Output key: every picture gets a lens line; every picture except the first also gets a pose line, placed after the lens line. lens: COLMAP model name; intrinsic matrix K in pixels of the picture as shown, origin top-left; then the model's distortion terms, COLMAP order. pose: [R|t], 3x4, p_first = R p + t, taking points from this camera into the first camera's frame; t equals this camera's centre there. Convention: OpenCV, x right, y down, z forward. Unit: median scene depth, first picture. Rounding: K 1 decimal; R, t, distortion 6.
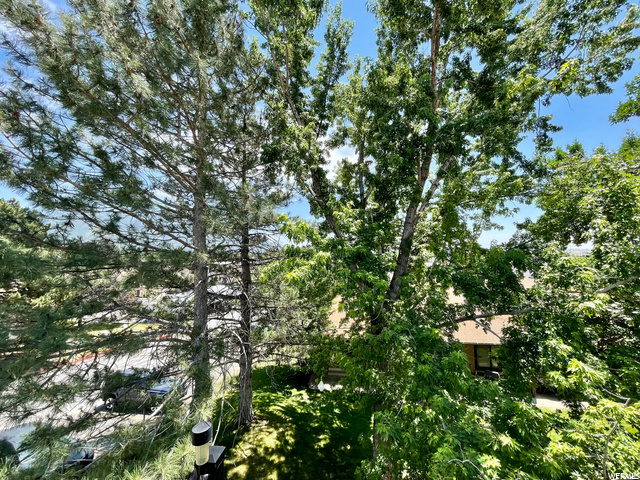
lens RADIAL K [[257.0, 0, 320.5], [0, 257.0, 239.3], [0, 0, 1]] dist [-0.002444, 0.000123]
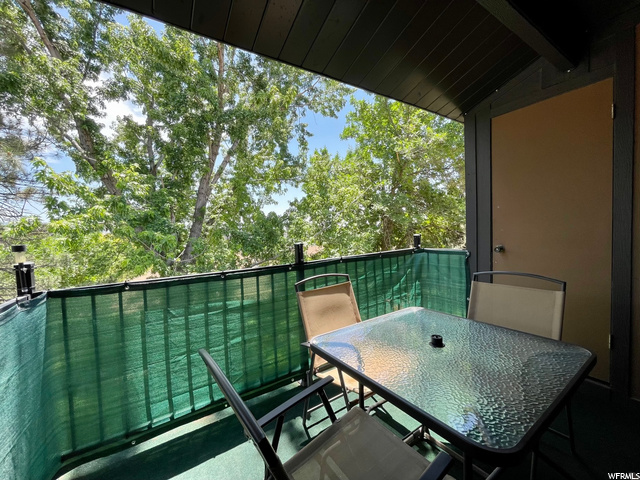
lens RADIAL K [[257.0, 0, 316.3], [0, 257.0, 238.0], [0, 0, 1]] dist [-0.002444, 0.000123]
pose [[0.756885, -0.036357, 0.652536, -0.002844], [-0.011278, 0.997576, 0.068662, 0.036936], [-0.653451, -0.059328, 0.754640, -0.114909]]
